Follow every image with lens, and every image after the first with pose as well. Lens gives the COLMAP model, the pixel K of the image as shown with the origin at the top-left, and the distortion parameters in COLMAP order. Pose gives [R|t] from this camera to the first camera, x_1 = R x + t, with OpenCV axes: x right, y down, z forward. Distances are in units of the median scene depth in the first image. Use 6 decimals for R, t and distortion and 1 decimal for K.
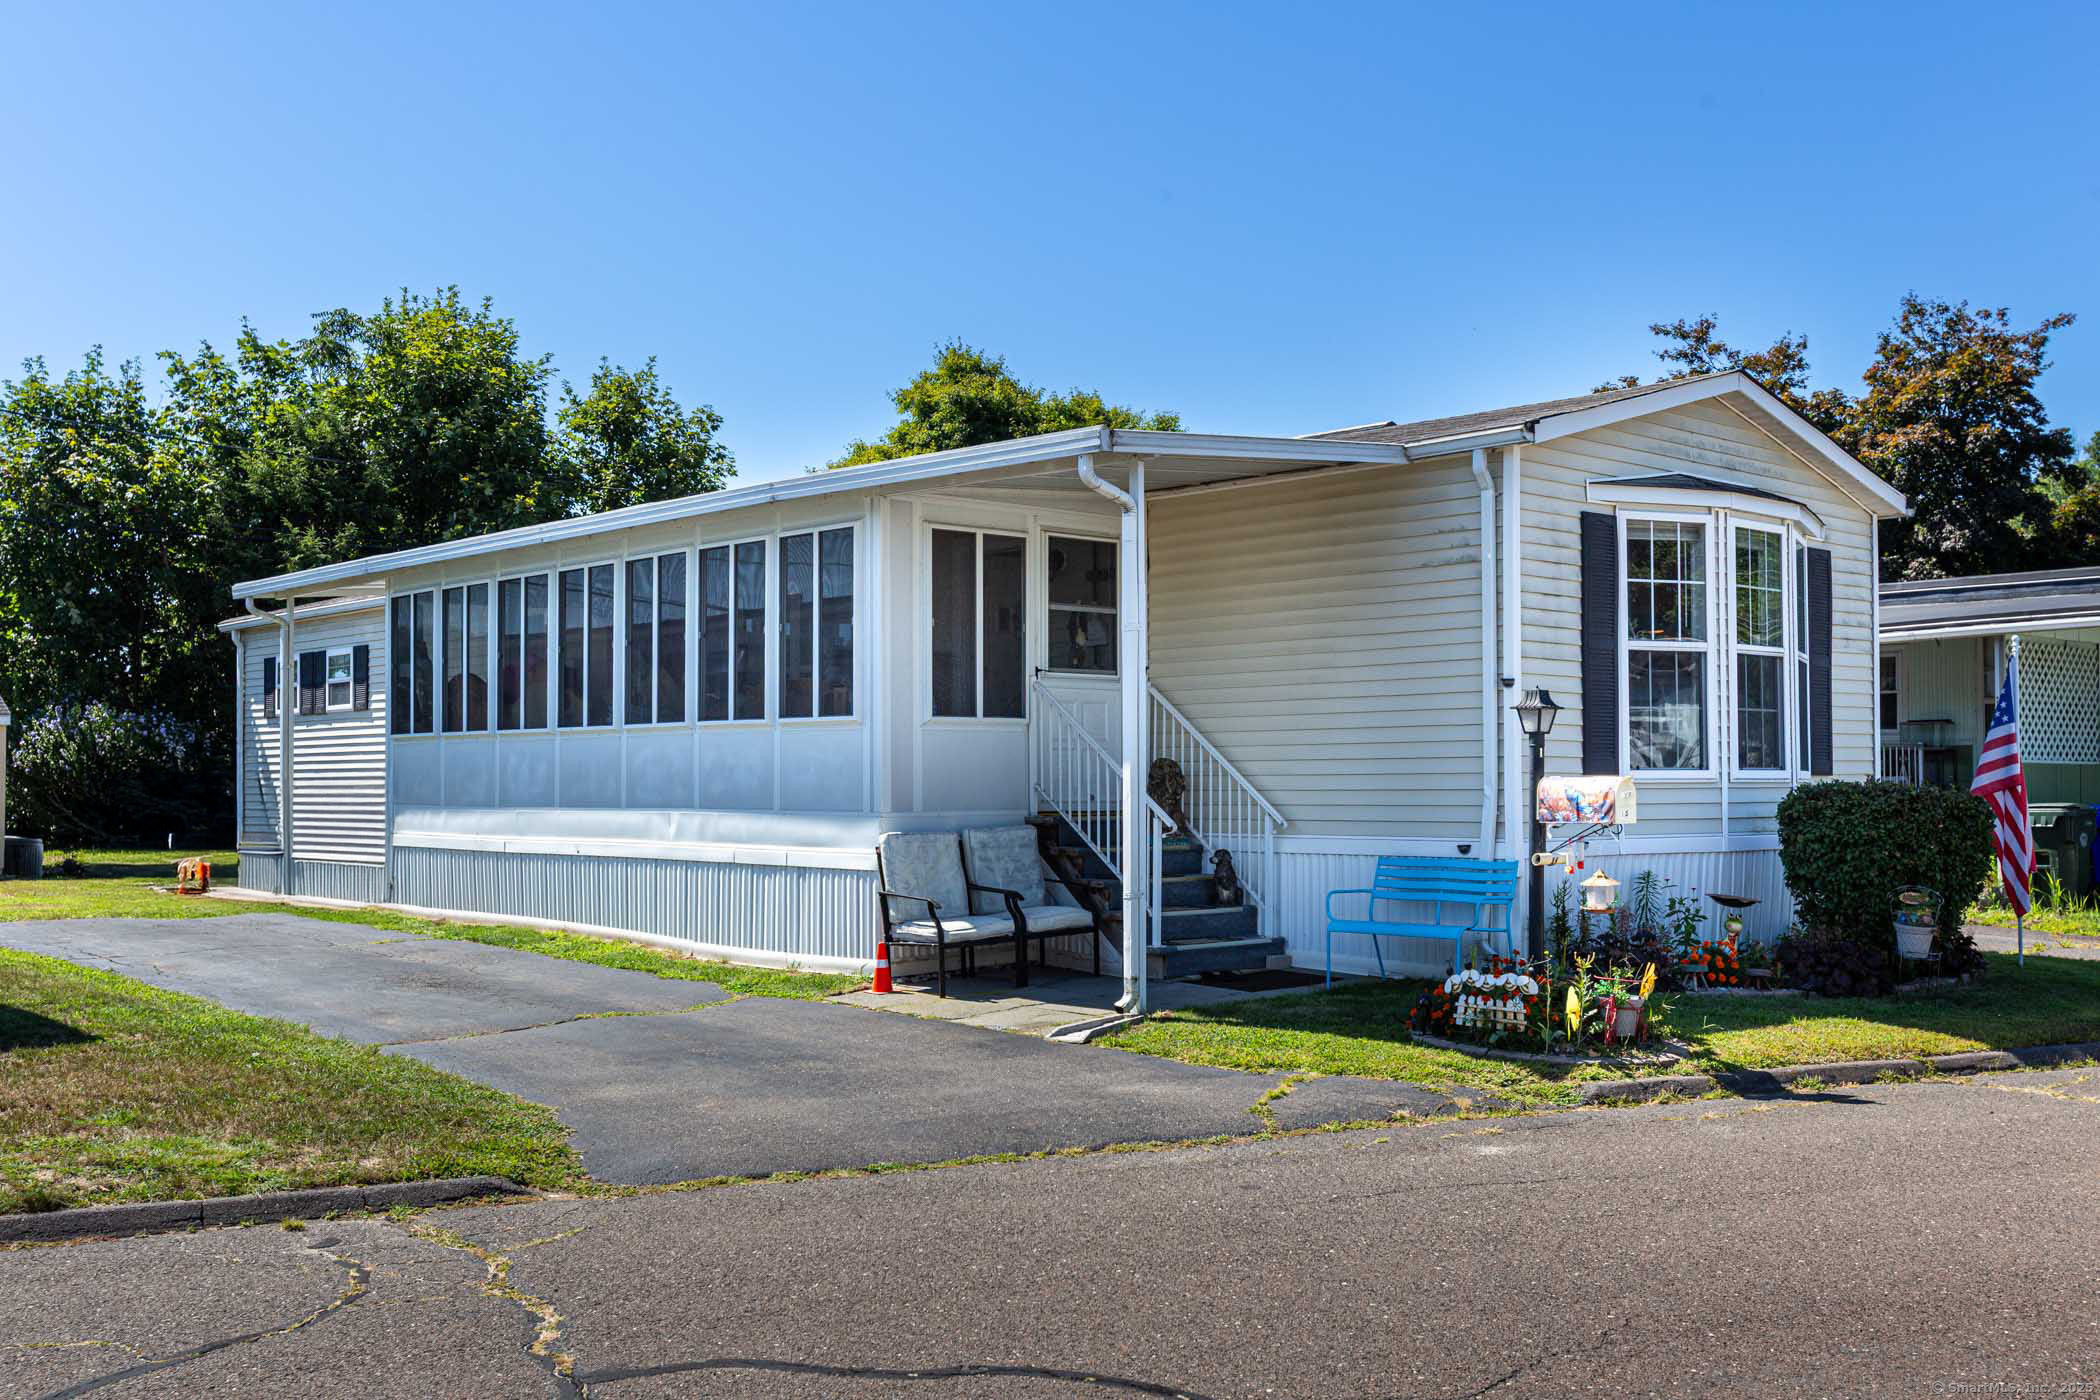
lens RADIAL K [[2048.1, 0, 1042.2], [0, 2048.1, 731.8], [0, 0, 1]] dist [0.013291, 0.007903]
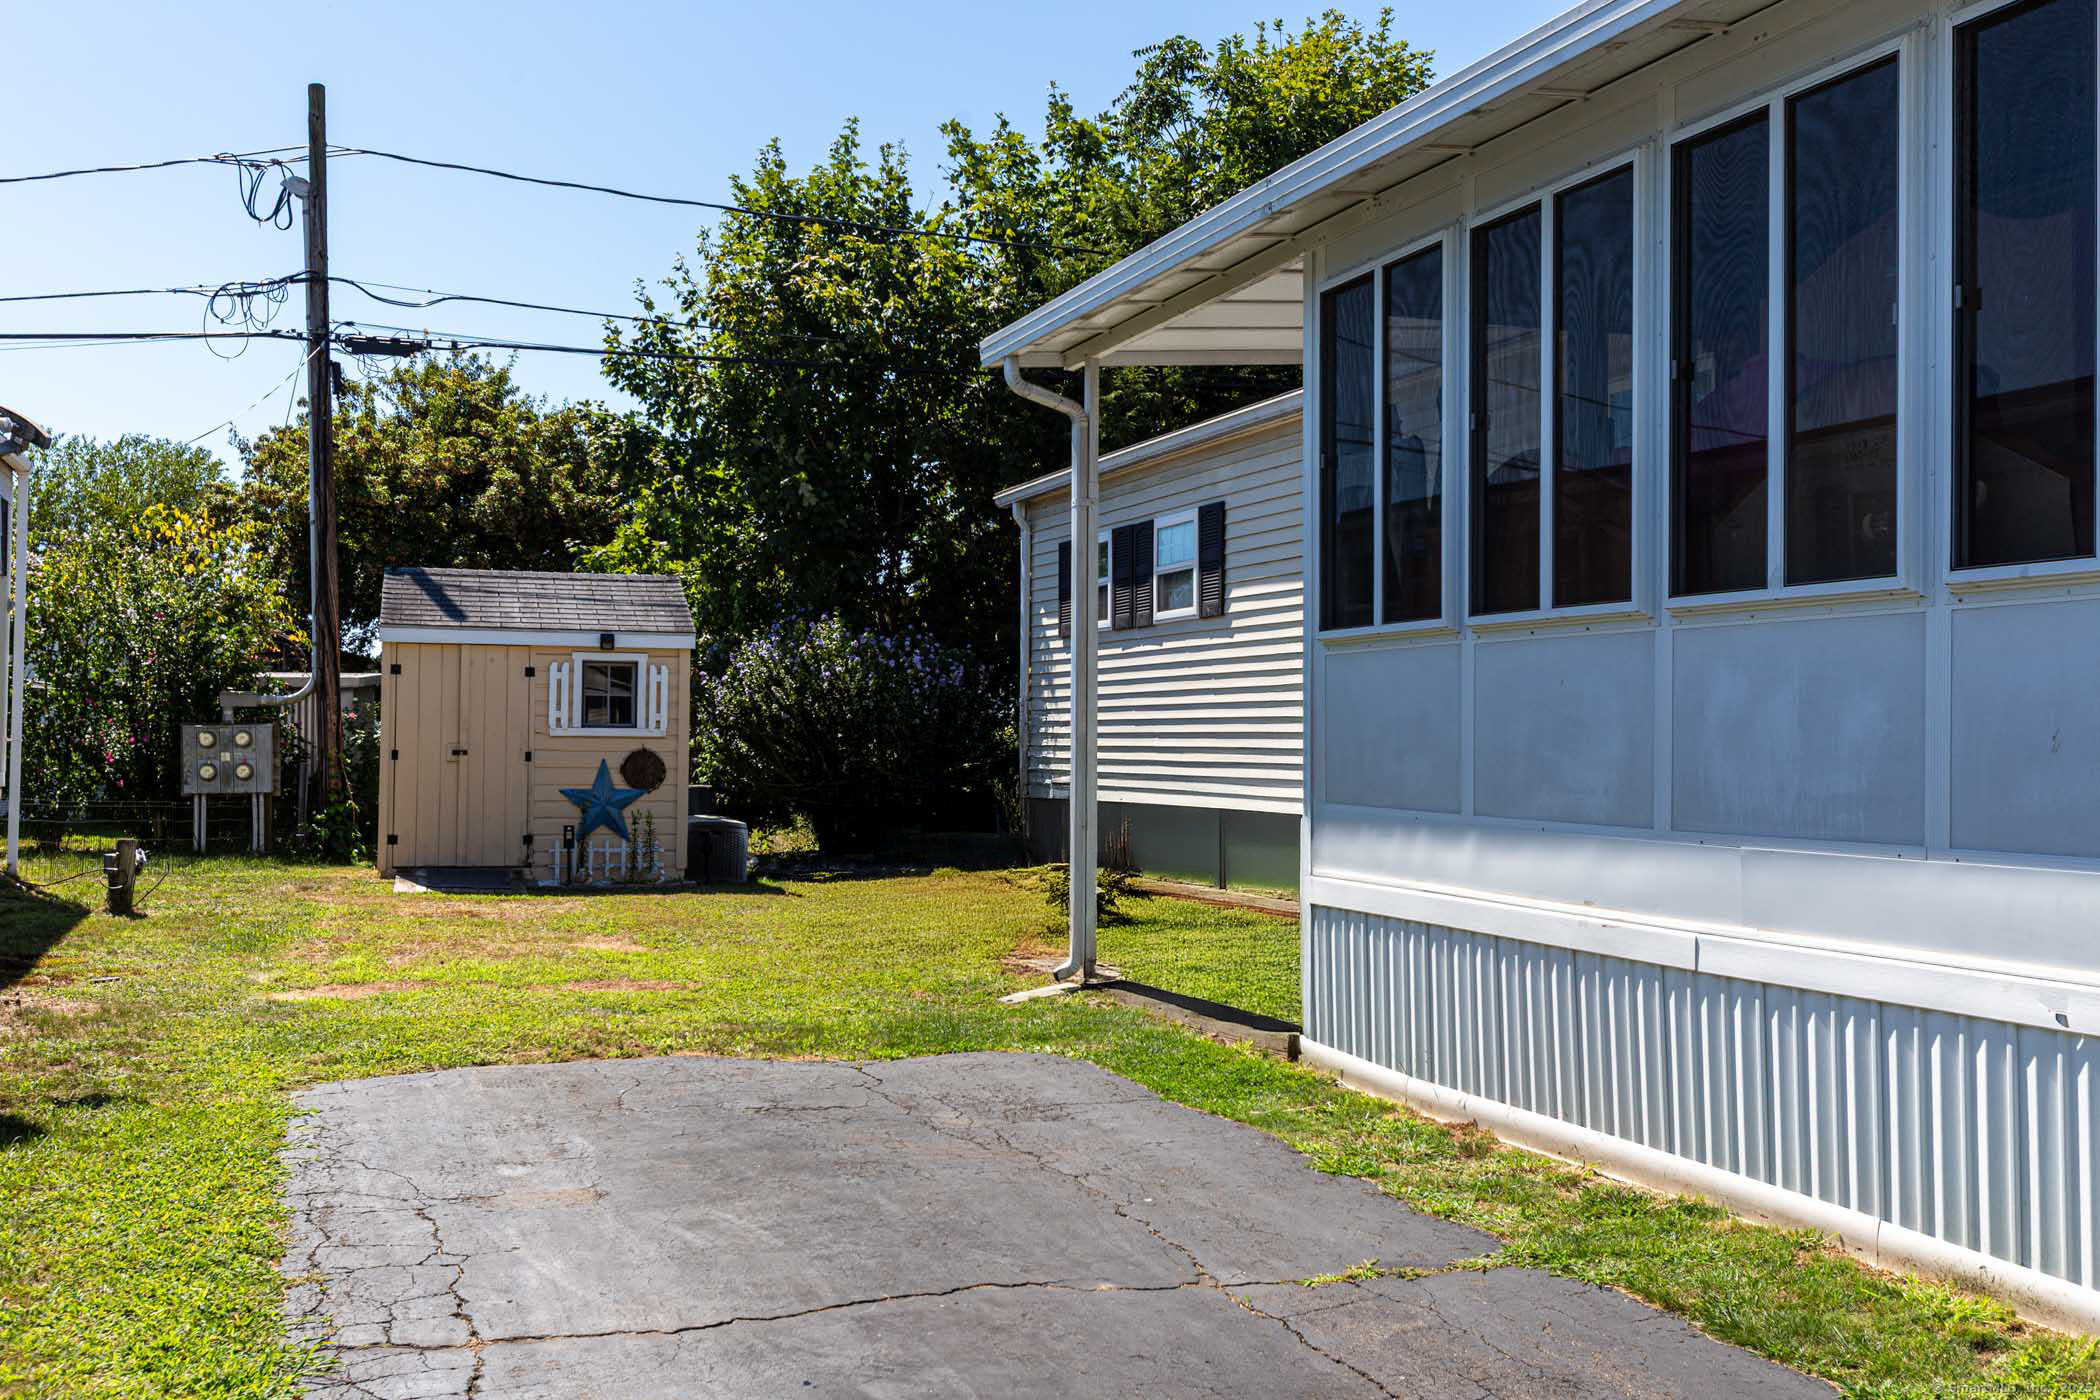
lens RADIAL K [[2048.1, 0, 1042.2], [0, 2048.1, 731.8], [0, 0, 1]] dist [0.013291, 0.007903]
pose [[0.927220, 0.013200, -0.374284, -0.184829], [-0.006512, 0.999796, 0.019128, 0.012106], [0.374460, -0.015298, 0.927117, 0.517321]]
